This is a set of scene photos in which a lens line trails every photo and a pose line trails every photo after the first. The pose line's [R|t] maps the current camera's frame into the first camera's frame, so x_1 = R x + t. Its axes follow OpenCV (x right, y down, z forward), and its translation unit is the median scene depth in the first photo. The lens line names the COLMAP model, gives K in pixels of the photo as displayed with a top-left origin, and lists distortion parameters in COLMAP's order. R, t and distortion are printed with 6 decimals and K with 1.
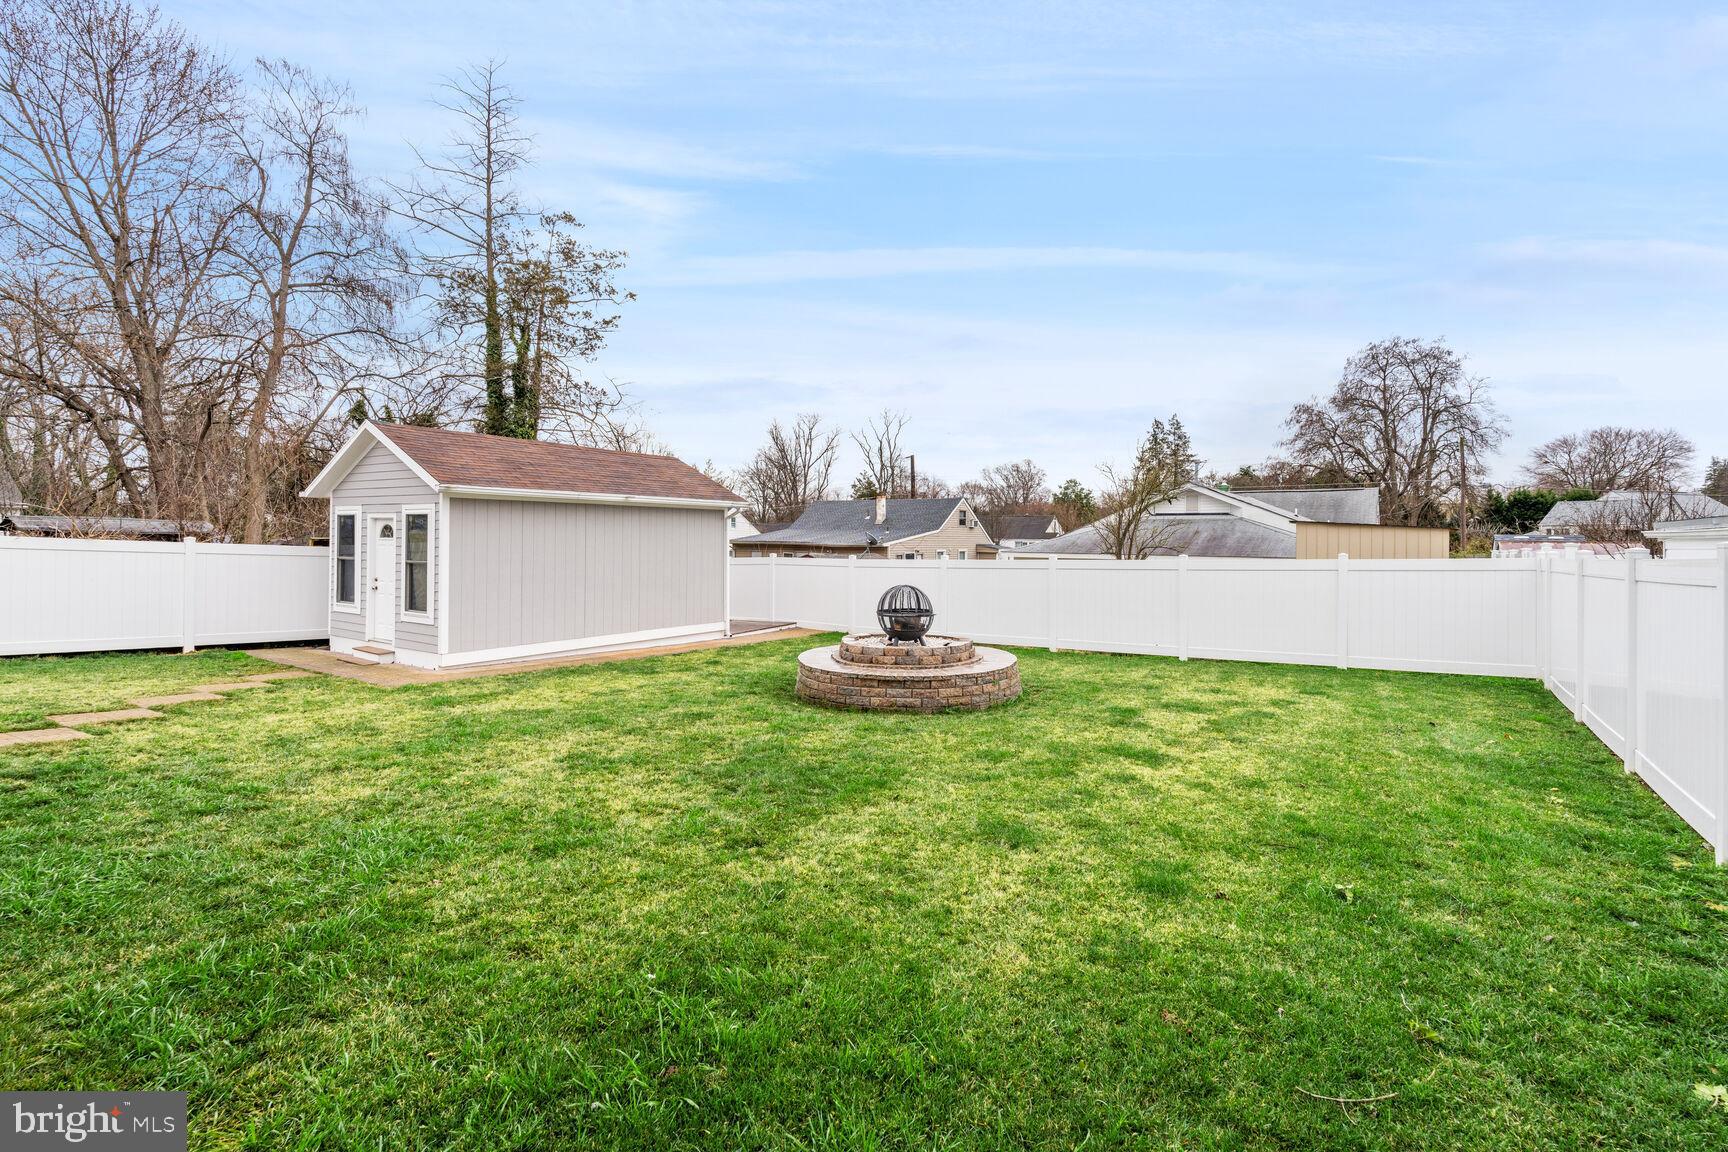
lens RADIAL K [[789.1, 0, 886.3], [0, 789.1, 545.0], [0, 0, 1]] dist [-0.010813, 0.000636]
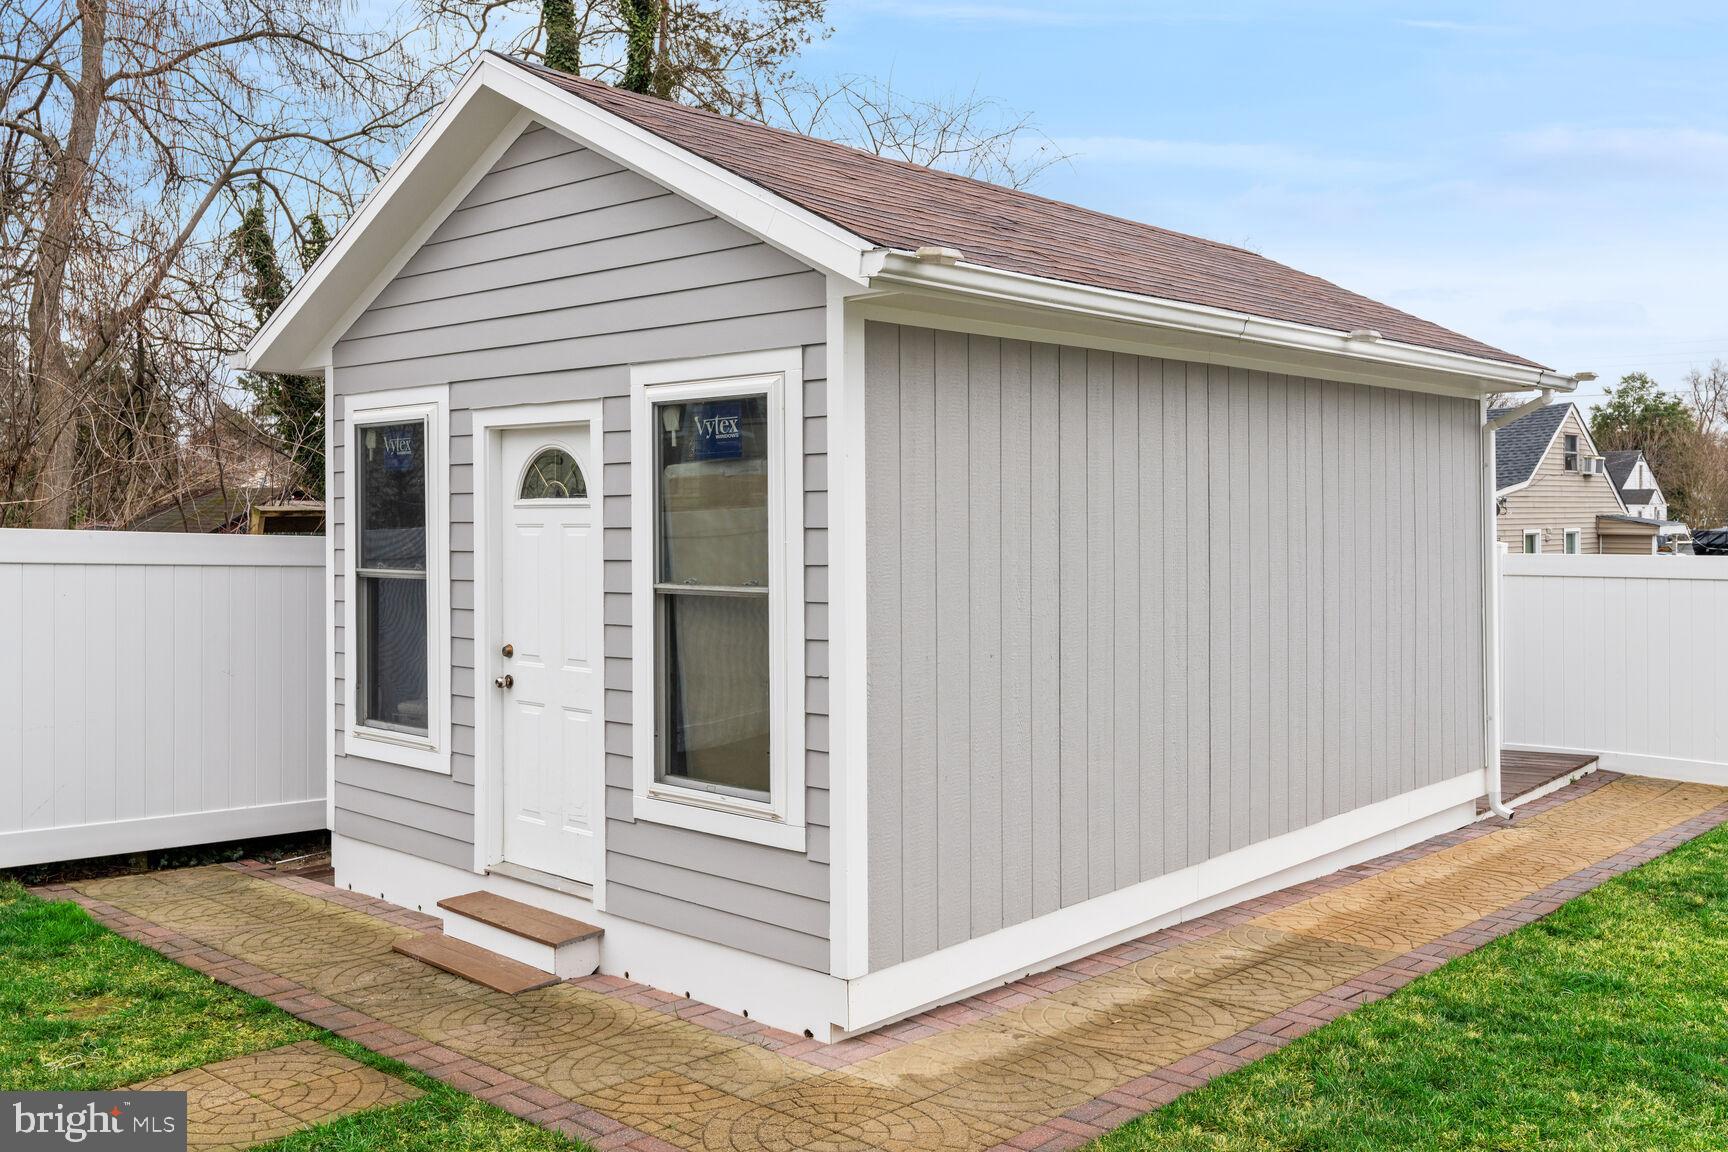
lens RADIAL K [[1506.0, 0, 872.5], [0, 1506.0, 532.8], [0, 0, 1]] dist [-0.003473, 0.004077]
pose [[0.986414, -0.013564, -0.163720, -0.423772], [0.014128, 0.999898, 0.002286, 0.002864], [0.163672, -0.004568, 0.986504, 0.484582]]
